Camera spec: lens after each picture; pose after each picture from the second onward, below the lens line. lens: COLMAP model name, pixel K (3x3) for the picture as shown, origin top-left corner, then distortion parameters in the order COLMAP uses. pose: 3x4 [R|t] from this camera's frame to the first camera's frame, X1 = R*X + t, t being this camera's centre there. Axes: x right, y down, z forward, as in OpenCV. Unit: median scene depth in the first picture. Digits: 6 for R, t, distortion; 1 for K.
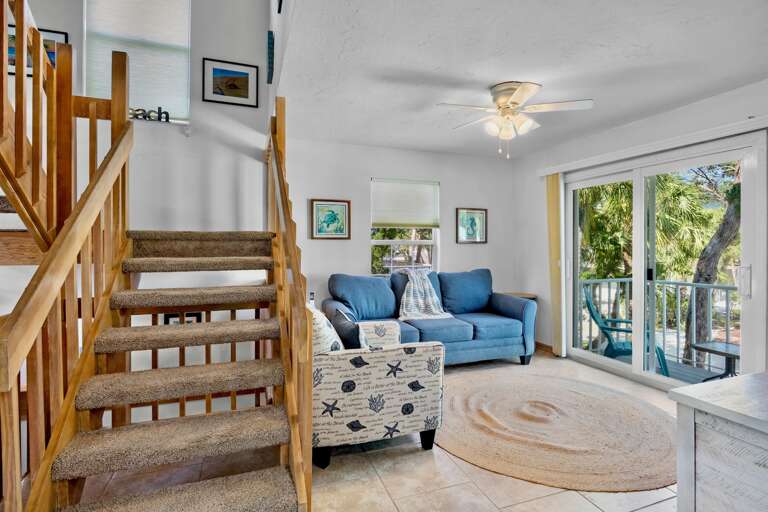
lens RADIAL K [[386.4, 0, 387.6], [0, 386.4, 248.5], [0, 0, 1]] dist [-0.015064, 0.001078]
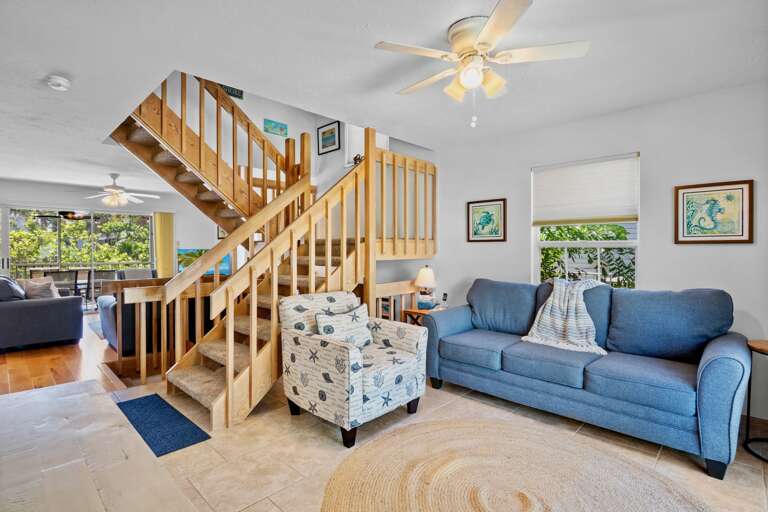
lens RADIAL K [[386.4, 0, 386.1], [0, 386.4, 252.3], [0, 0, 1]] dist [-0.015064, 0.001078]
pose [[0.431551, 0.008913, -0.902045, 1.308540], [-0.004198, 0.999960, 0.007872, -0.008898], [0.902079, 0.000389, 0.431571, 0.790070]]
